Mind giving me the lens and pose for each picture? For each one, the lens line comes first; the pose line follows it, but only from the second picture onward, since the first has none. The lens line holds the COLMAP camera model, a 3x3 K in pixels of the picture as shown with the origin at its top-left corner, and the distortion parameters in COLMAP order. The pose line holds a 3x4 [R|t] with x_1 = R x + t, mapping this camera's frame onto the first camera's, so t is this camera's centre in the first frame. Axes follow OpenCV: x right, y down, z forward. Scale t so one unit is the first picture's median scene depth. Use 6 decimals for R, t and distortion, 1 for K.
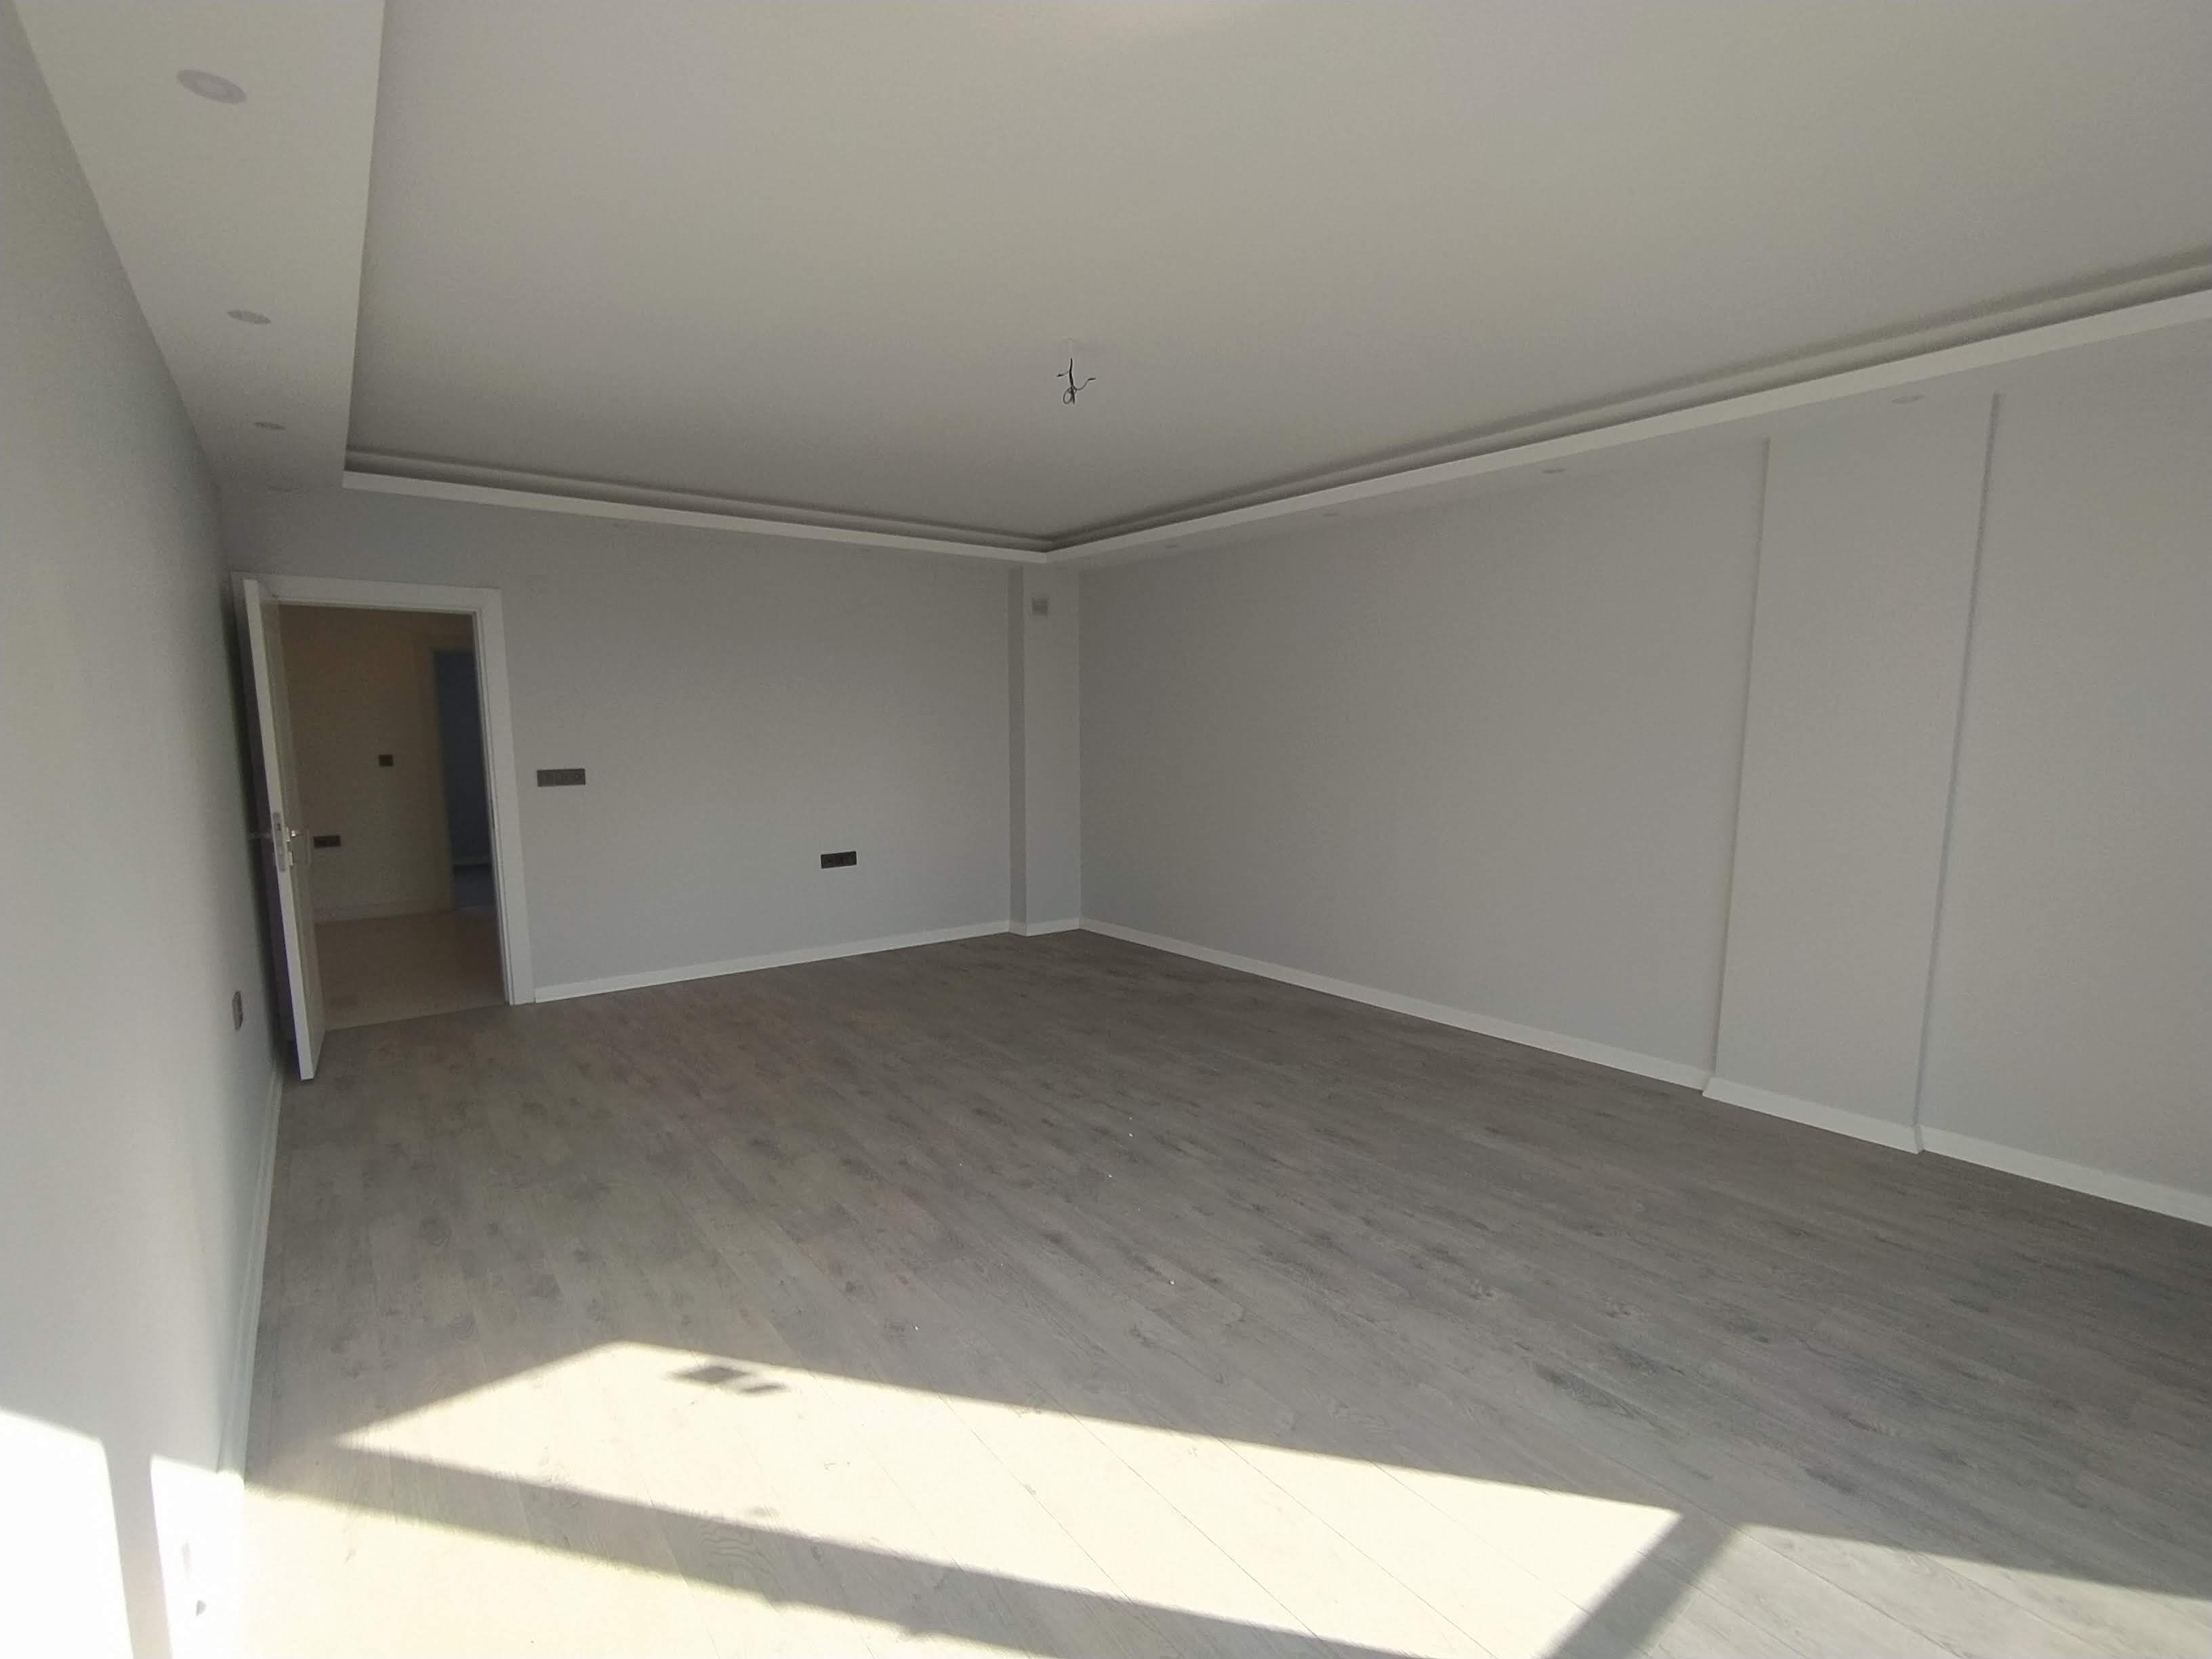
lens RADIAL K [[1030.0, 0, 1080.8], [0, 1030.0, 858.8], [0, 0, 1]] dist [-0.023090, 0.028139]
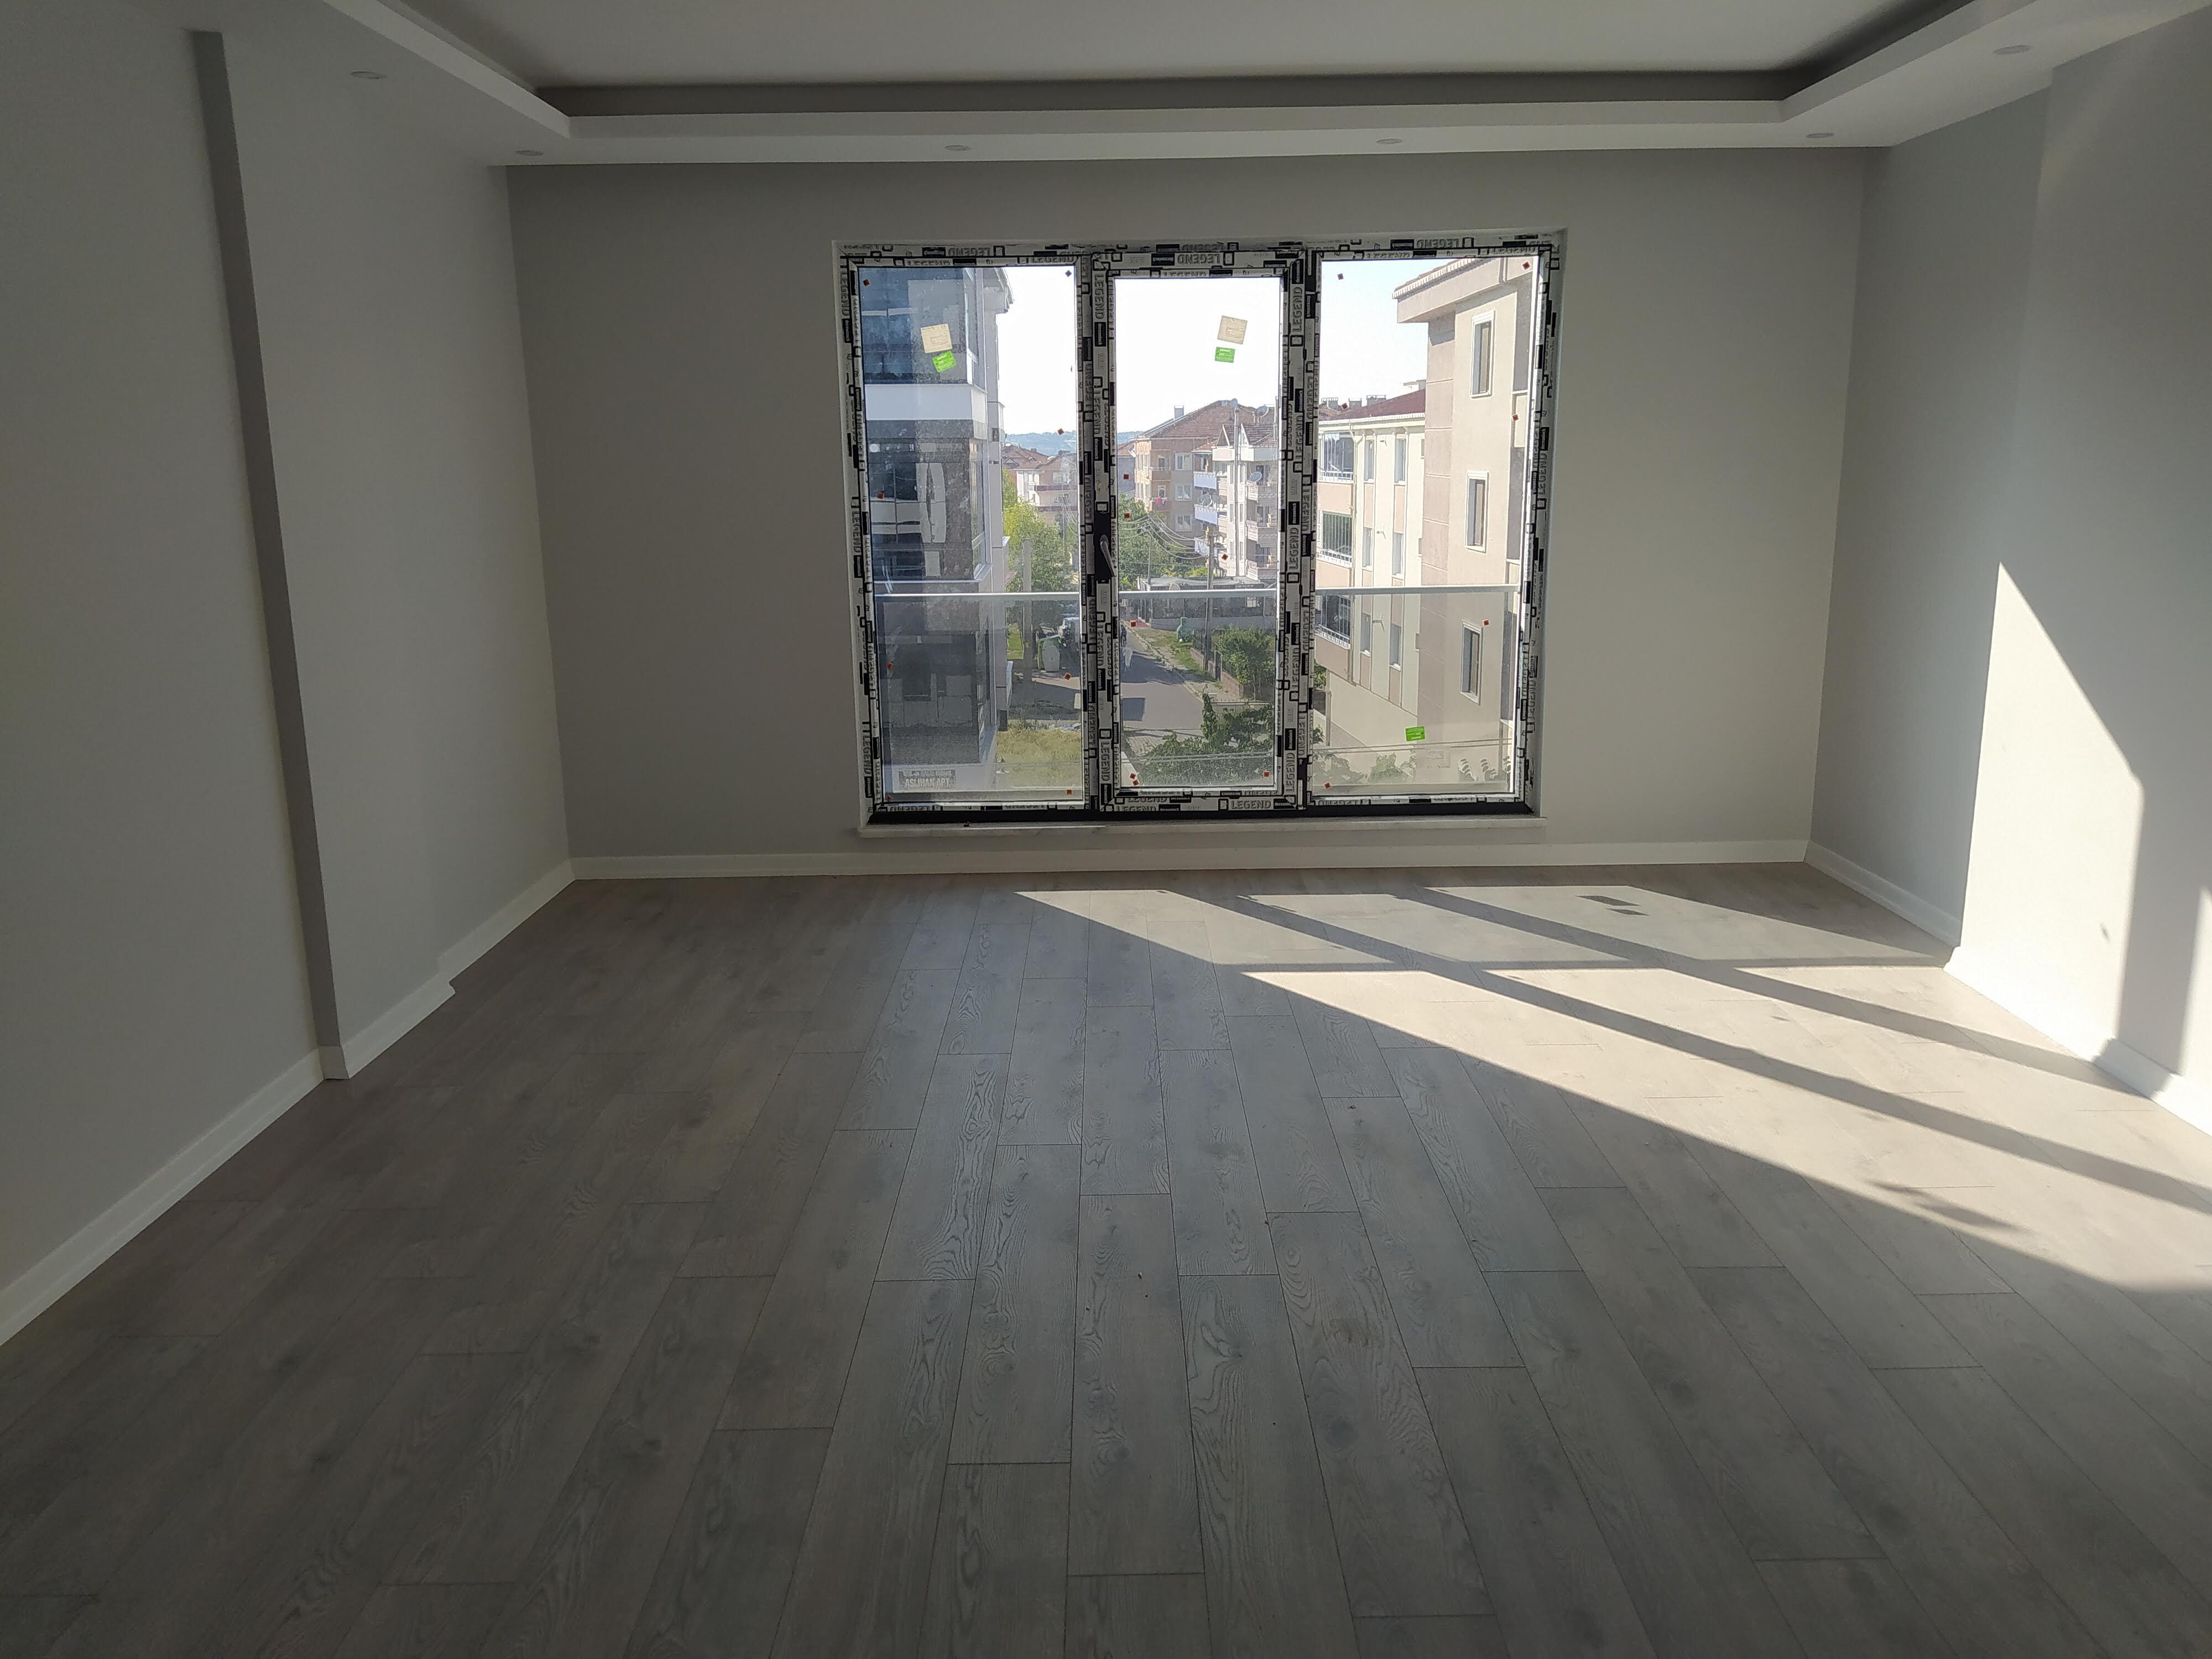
lens RADIAL K [[1653.5, 0, 1106.0], [0, 1653.5, 829.5], [0, 0, 1]] dist [0.067572, -0.121566]
pose [[-0.804330, -0.118385, 0.582270, -0.432334], [0.095350, 0.941534, 0.323143, -0.244230], [-0.586482, 0.315433, -0.746016, 1.646925]]
